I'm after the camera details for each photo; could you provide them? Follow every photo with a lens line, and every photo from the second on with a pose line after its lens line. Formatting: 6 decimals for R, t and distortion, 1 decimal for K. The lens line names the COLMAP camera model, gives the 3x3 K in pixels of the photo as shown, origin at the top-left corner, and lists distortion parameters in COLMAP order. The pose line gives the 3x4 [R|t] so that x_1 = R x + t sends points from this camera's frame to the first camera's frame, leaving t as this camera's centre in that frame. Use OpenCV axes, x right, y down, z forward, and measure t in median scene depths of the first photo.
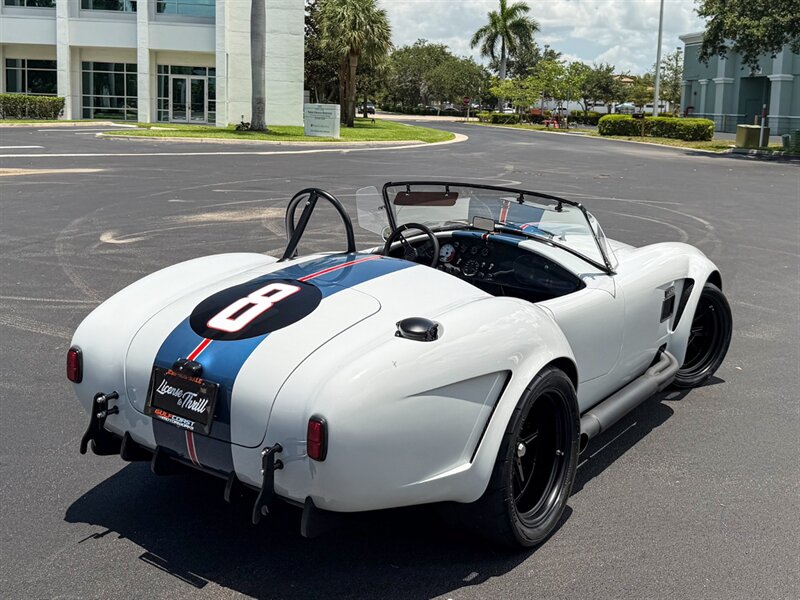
lens RADIAL K [[856.4, 0, 417.7], [0, 856.4, 199.7], [0, 0, 1]] dist [0.201534, -0.444208]
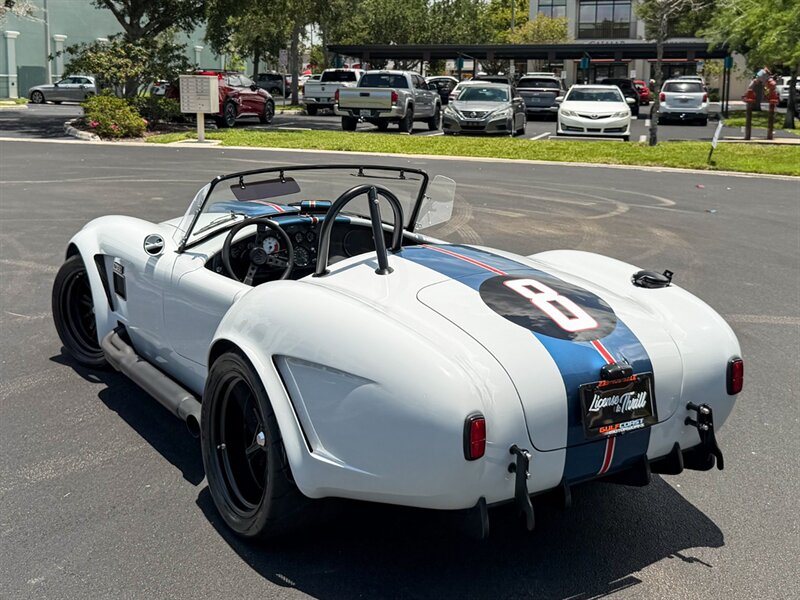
lens RADIAL K [[939.7, 0, 387.0], [0, 939.7, 187.0], [0, 0, 1]] dist [0.189638, -0.447281]
pose [[0.400745, -0.131740, 0.906669, -0.735808], [0.102597, 0.989836, 0.098476, -0.077274], [-0.910427, 0.053558, 0.410188, 0.453032]]
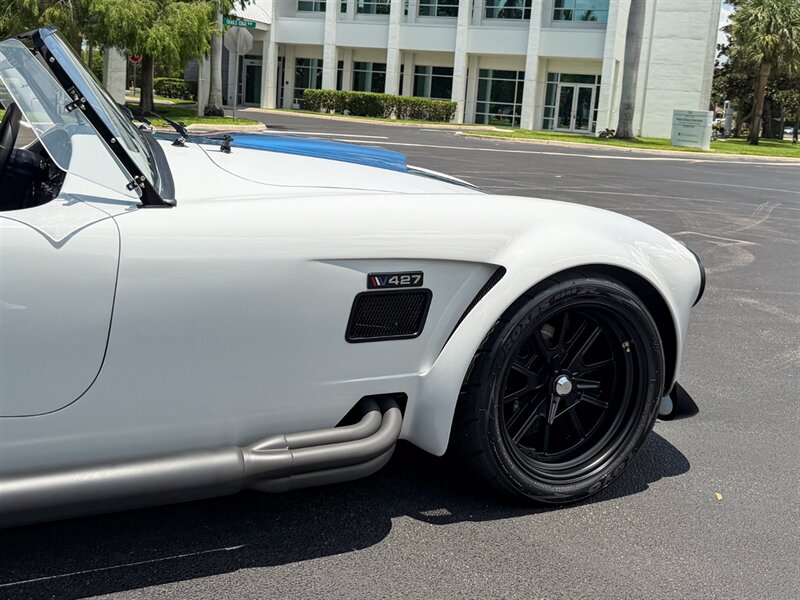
lens RADIAL K [[858.6, 0, 416.3], [0, 858.6, 214.6], [0, 0, 1]] dist [0.172358, -0.381119]
pose [[0.875576, 0.093222, -0.474000, 0.471676], [-0.097951, 0.995082, 0.014768, 0.059416], [0.473045, 0.033498, 0.880401, 0.571038]]
